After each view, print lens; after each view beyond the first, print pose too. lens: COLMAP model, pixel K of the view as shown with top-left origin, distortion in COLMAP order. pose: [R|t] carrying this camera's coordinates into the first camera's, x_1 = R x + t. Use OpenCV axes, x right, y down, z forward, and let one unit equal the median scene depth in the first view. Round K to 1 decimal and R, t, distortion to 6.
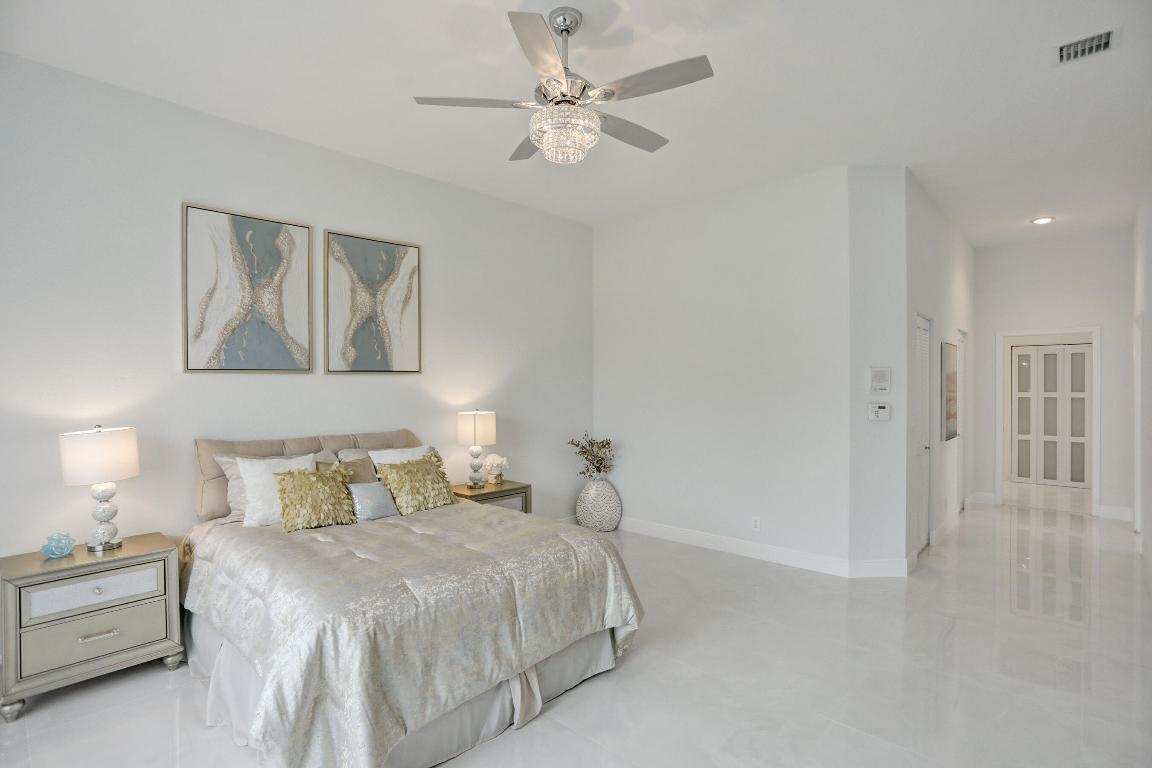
lens RADIAL K [[569.1, 0, 576.0], [0, 569.1, 384.0], [0, 0, 1]] dist [-0.089815, 0.051246]
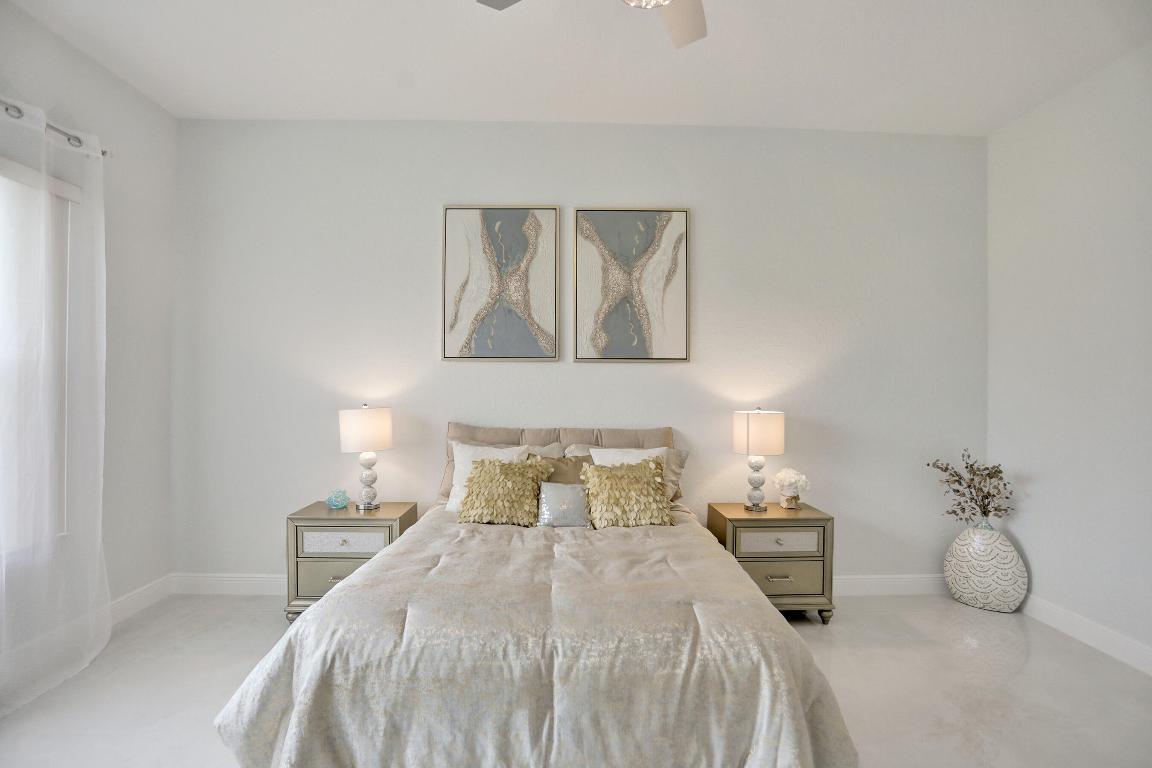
lens RADIAL K [[569.1, 0, 576.0], [0, 569.1, 384.0], [0, 0, 1]] dist [-0.089815, 0.051246]
pose [[0.696910, 0.008528, -0.717108, 0.247087], [-0.012470, 0.999922, -0.000227, 0.019883], [0.717050, 0.009101, 0.696962, 0.363147]]
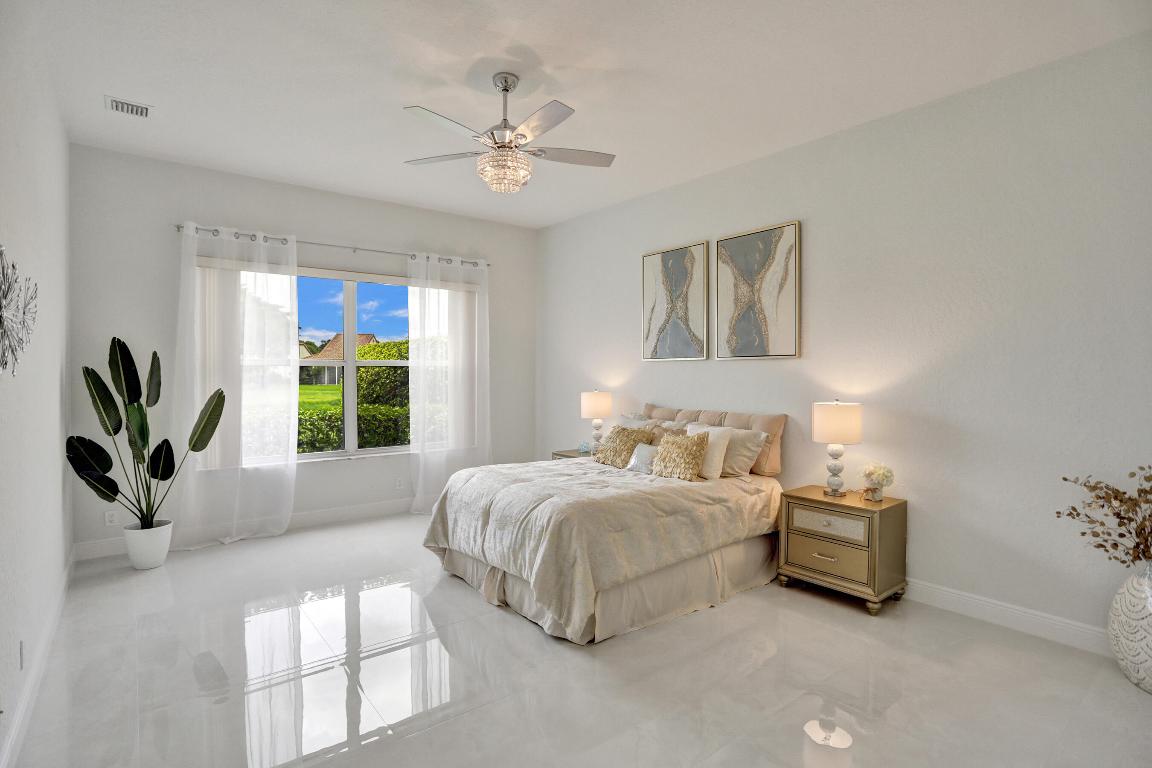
lens RADIAL K [[559.5, 0, 576.0], [0, 559.5, 384.0], [0, 0, 1]] dist [-0.062254, 0.021275]
pose [[-0.136183, 0.024880, -0.990371, 0.825193], [-0.005358, 0.999651, 0.025850, 0.004758], [0.990669, 0.008827, -0.136002, 0.913308]]
